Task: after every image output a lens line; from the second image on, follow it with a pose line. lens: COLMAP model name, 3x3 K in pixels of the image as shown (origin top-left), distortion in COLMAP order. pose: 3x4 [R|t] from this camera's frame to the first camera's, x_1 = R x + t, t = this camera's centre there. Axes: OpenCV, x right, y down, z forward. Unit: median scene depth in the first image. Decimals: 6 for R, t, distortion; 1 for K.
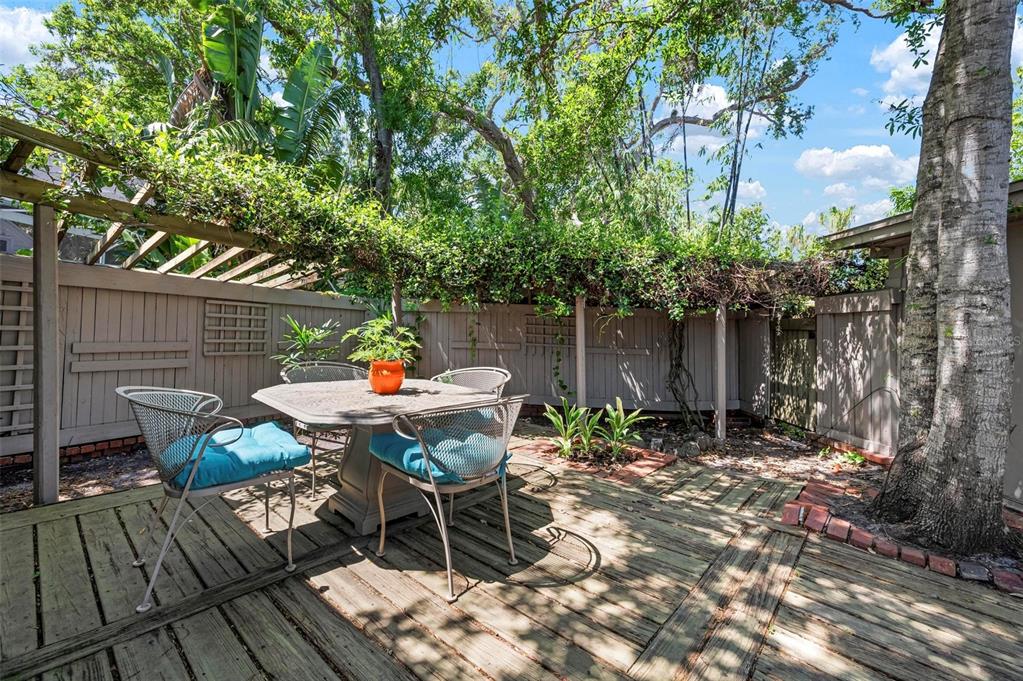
lens RADIAL K [[405.3, 0, 513.3], [0, 405.3, 338.8], [0, 0, 1]] dist [0.001113, 0.000925]
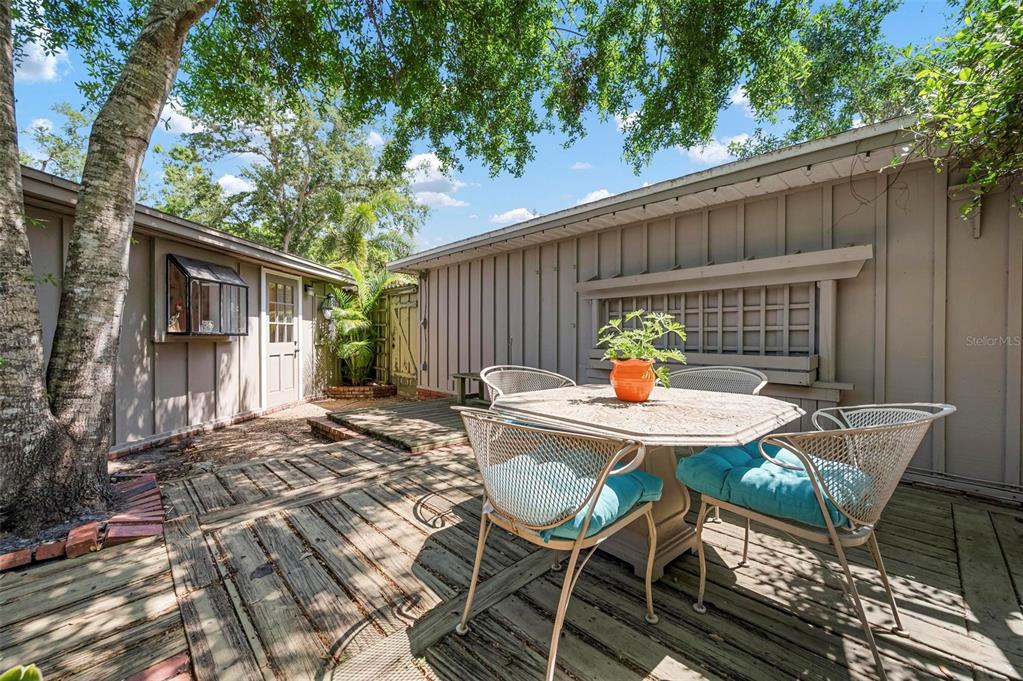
lens RADIAL K [[405.3, 0, 513.3], [0, 405.3, 338.8], [0, 0, 1]] dist [0.001113, 0.000925]
pose [[-0.994334, -0.039518, 0.098686, -0.157090], [-0.036643, 0.998854, 0.030780, -0.008688], [-0.099789, 0.026990, -0.994642, 1.919756]]
